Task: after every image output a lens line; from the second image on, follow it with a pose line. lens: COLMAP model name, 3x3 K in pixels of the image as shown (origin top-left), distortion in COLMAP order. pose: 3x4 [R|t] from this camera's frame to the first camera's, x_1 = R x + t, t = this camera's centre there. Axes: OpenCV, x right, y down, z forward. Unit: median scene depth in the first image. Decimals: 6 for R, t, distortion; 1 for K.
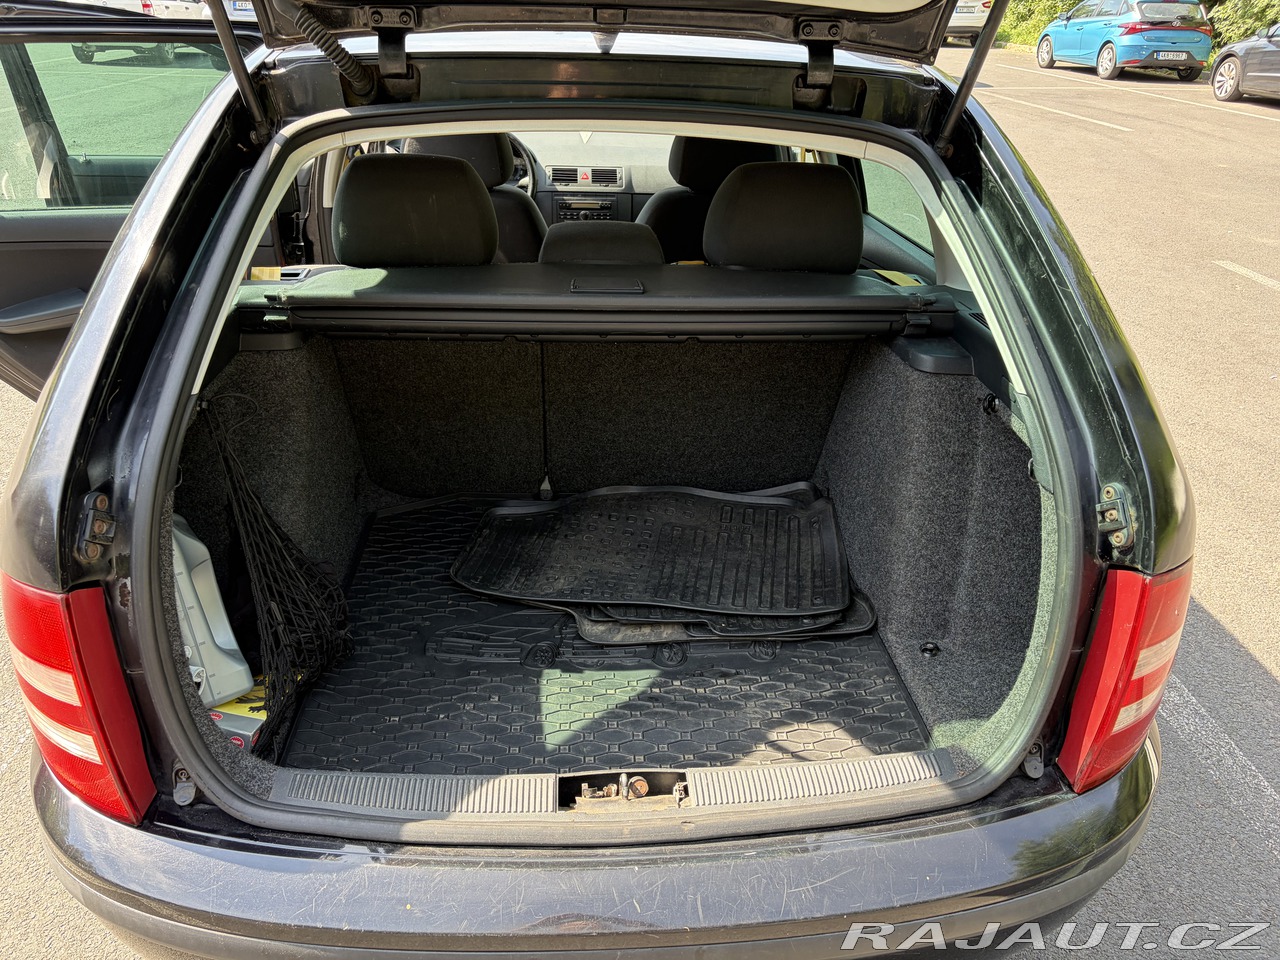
lens RADIAL K [[988.2, 0, 640.0], [0, 988.2, 480.0], [0, 0, 1]] dist [-0.005279, -0.002172]
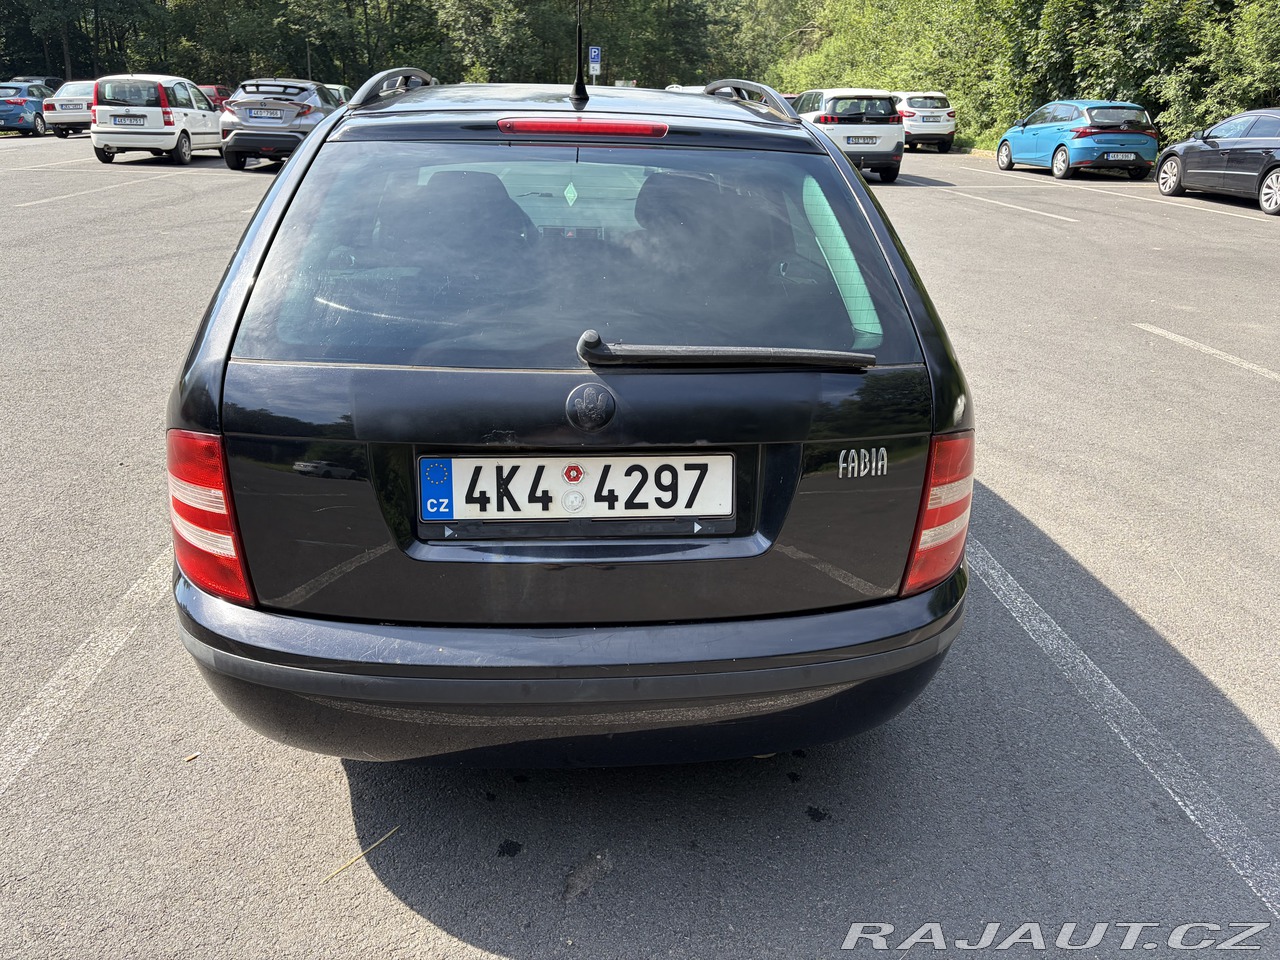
lens RADIAL K [[964.1, 0, 640.0], [0, 964.1, 480.0], [0, 0, 1]] dist [0.107005, -0.128276]
pose [[0.999960, -0.002678, 0.008475, 0.004508], [0.003472, 0.995464, -0.095075, 0.026054], [-0.008182, 0.095100, 0.995434, -0.040409]]
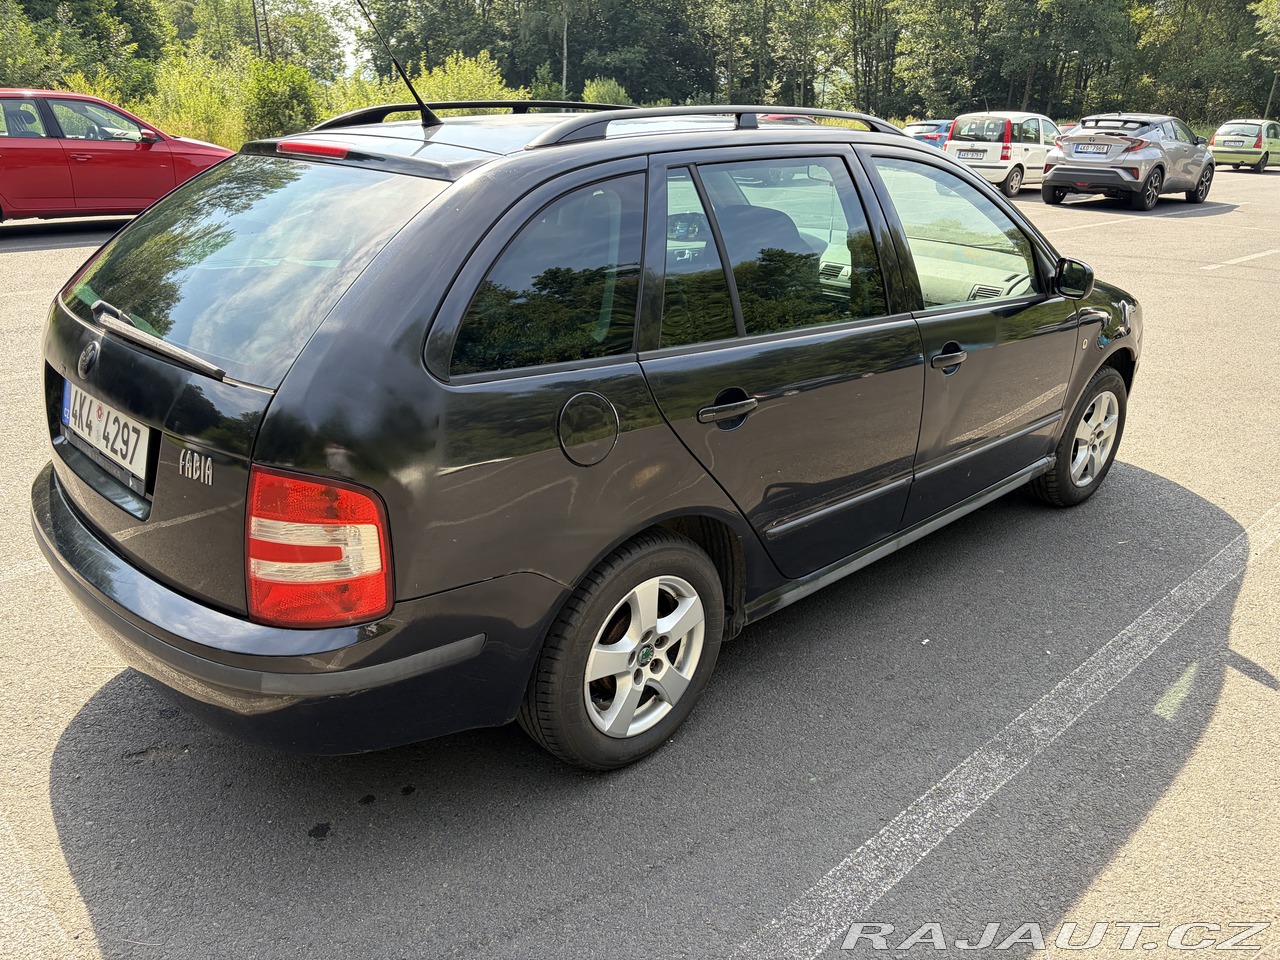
lens RADIAL K [[964.1, 0, 640.0], [0, 964.1, 480.0], [0, 0, 1]] dist [0.107005, -0.128276]
pose [[0.644729, 0.260572, -0.718628, 0.150412], [-0.350093, 0.936370, 0.025433, -0.006702], [0.679529, 0.235189, 0.694929, 0.027614]]
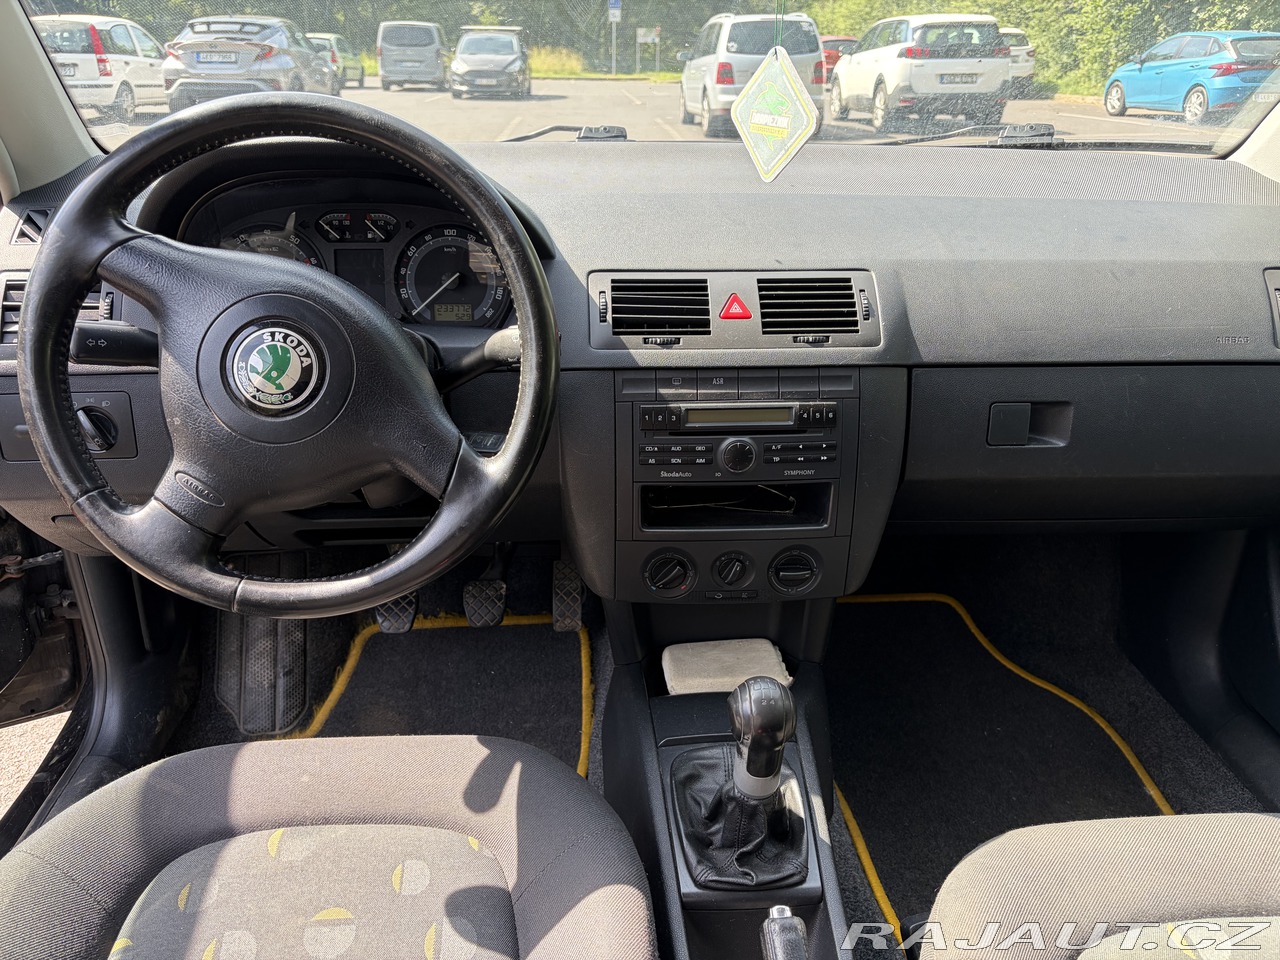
lens RADIAL K [[969.0, 0, 640.0], [0, 969.0, 480.0], [0, 0, 1]] dist [0.087893, -0.119115]
pose [[0.999883, -0.010451, -0.011167, -0.018263], [0.009782, 0.998245, -0.058404, -0.056921], [0.011758, 0.058287, 0.998231, 0.171458]]
